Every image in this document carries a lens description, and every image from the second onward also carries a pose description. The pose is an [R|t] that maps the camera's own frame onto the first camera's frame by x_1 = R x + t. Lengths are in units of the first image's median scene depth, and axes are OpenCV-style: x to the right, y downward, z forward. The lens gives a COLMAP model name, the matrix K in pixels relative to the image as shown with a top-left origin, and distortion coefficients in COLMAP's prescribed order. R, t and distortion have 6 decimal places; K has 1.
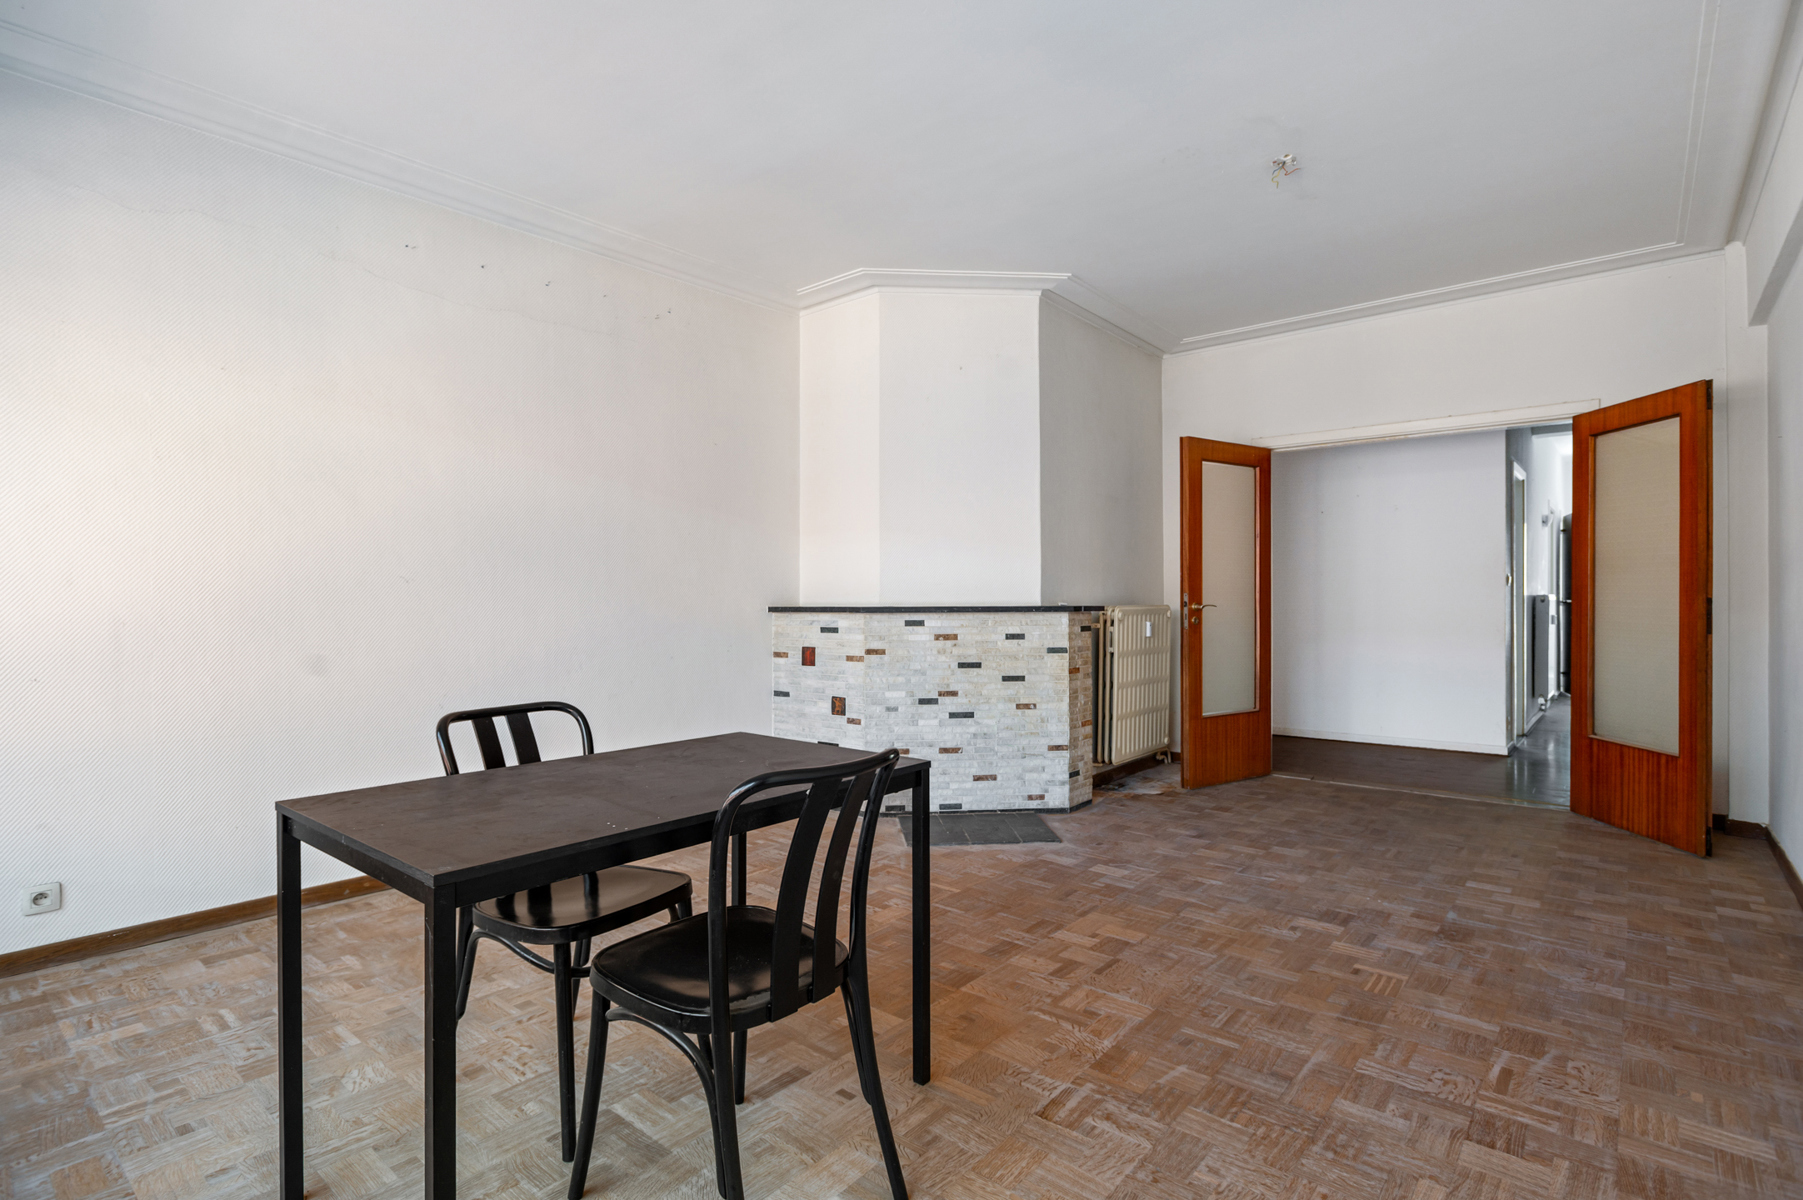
lens RADIAL K [[885.5, 0, 904.5], [0, 885.5, 602.6], [0, 0, 1]] dist [-0.000968, 0.000849]
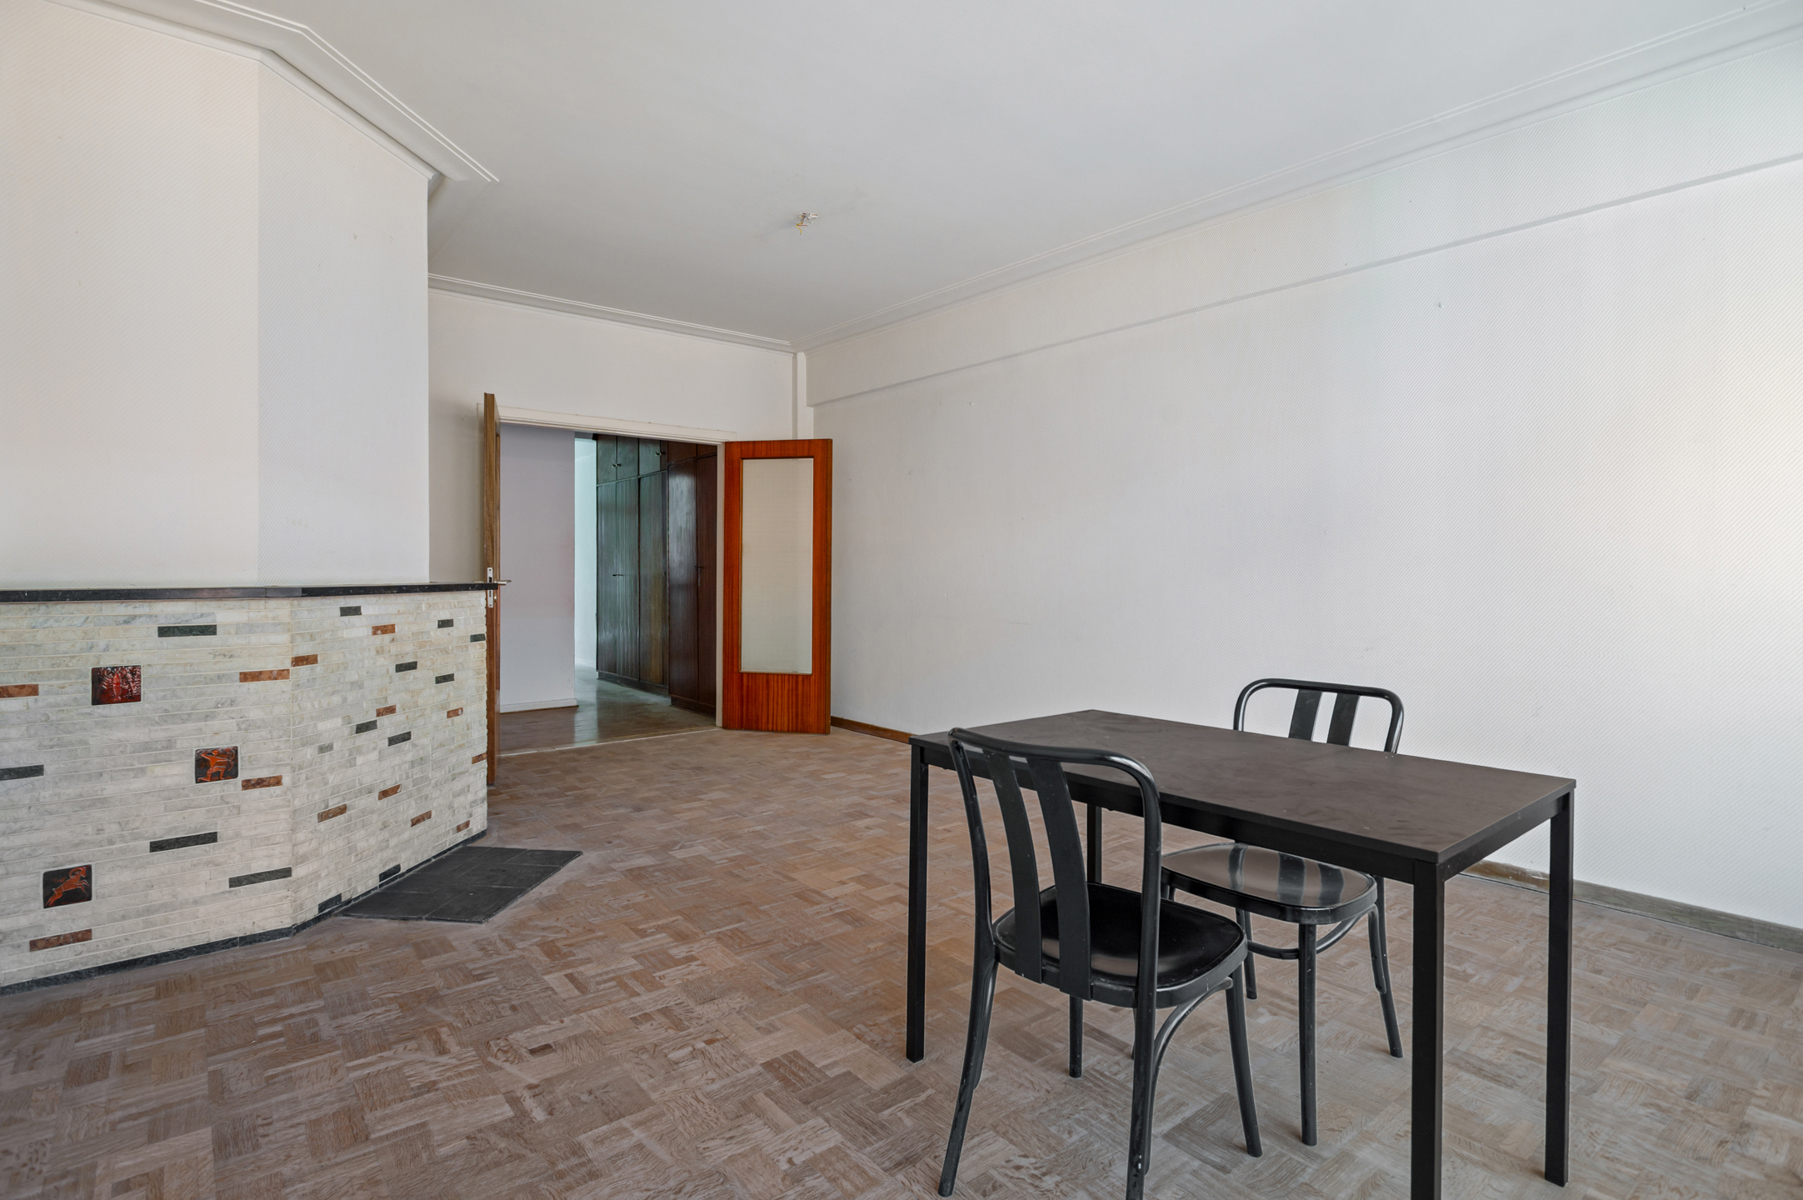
lens RADIAL K [[885.5, 0, 904.0], [0, 885.5, 586.2], [0, 0, 1]] dist [-0.000968, 0.000849]
pose [[0.189603, -0.013338, 0.981770, -0.553005], [0.002594, 0.999911, 0.013083, -0.002717], [-0.981857, 0.000066, 0.189620, 0.473066]]
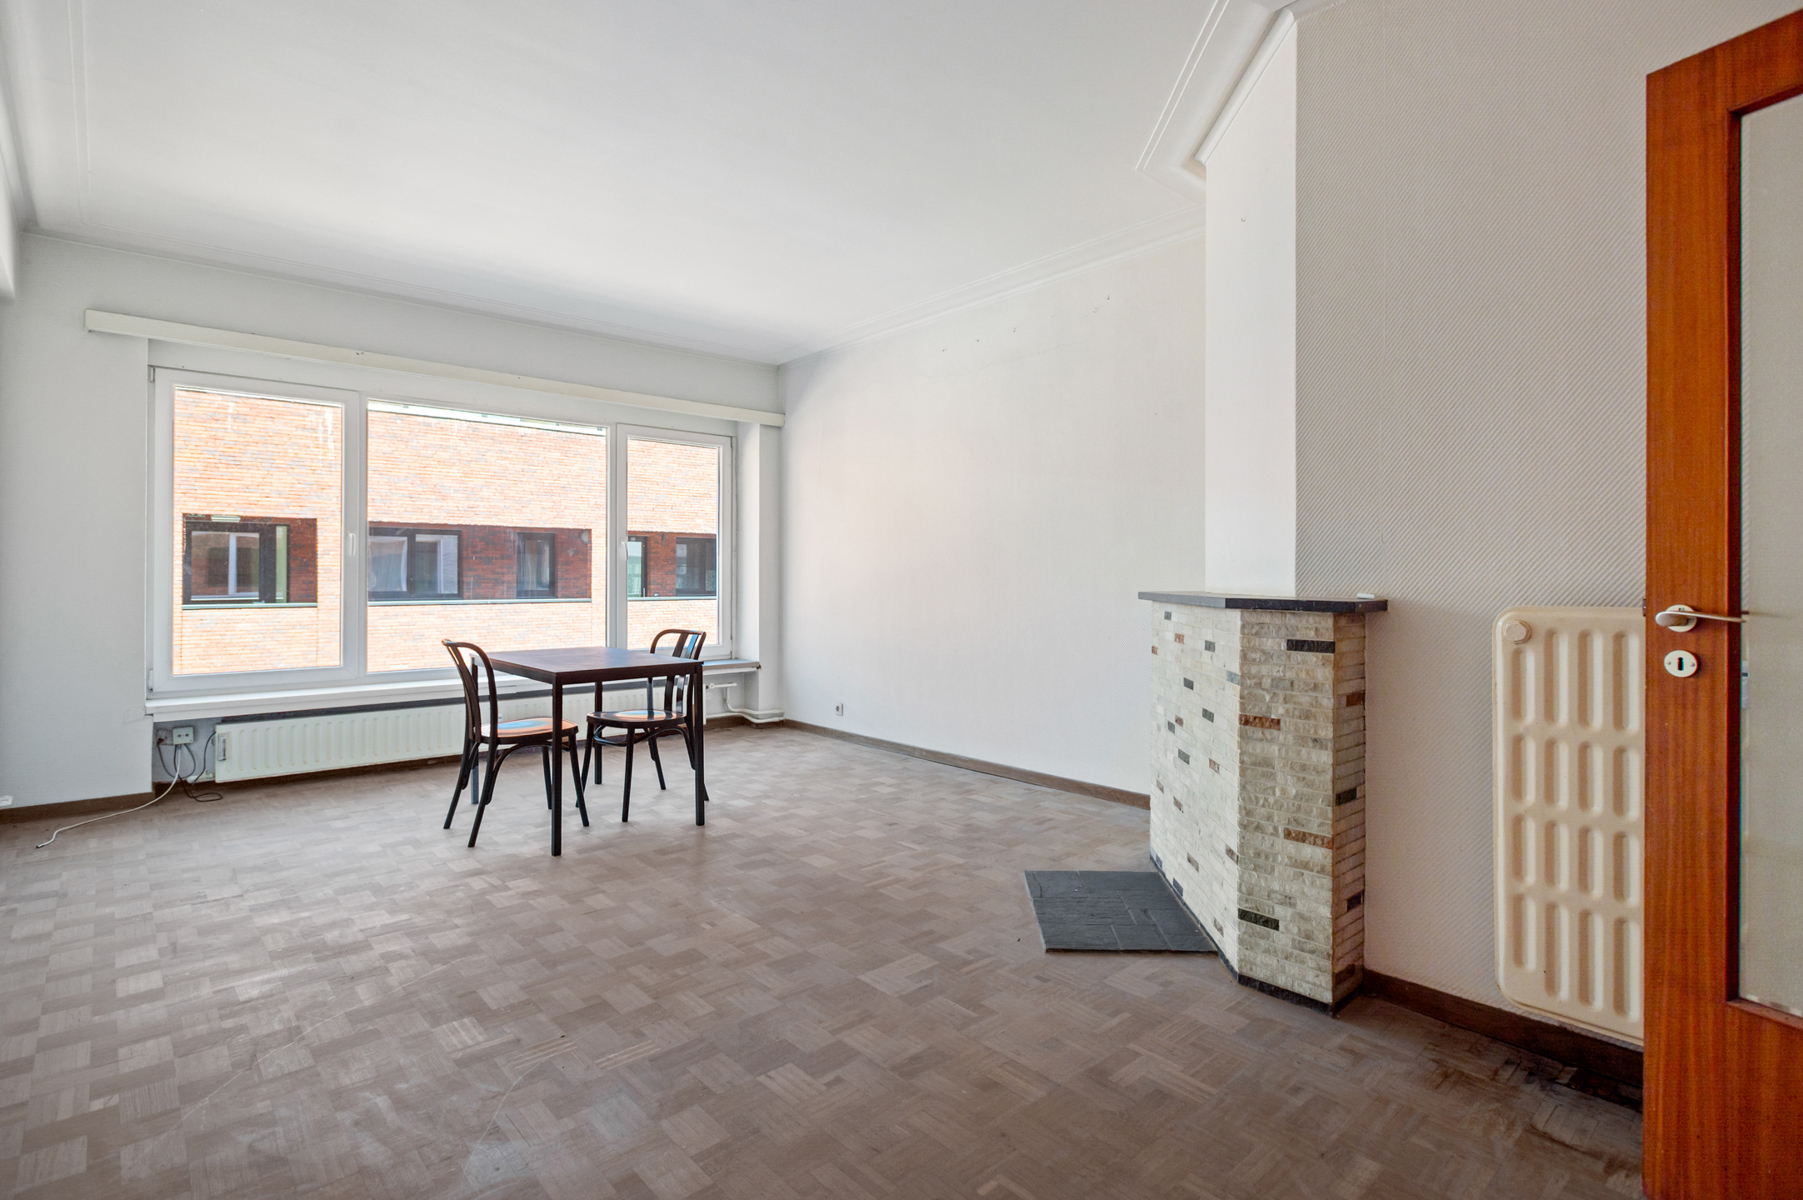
lens RADIAL K [[885.5, 0, 908.0], [0, 885.5, 569.9], [0, 0, 1]] dist [-0.000968, 0.000849]
pose [[-0.138547, -0.006114, -0.990337, 0.761850], [-0.009892, 0.999940, -0.004790, -0.009224], [0.990306, 0.009133, -0.138599, 0.887826]]
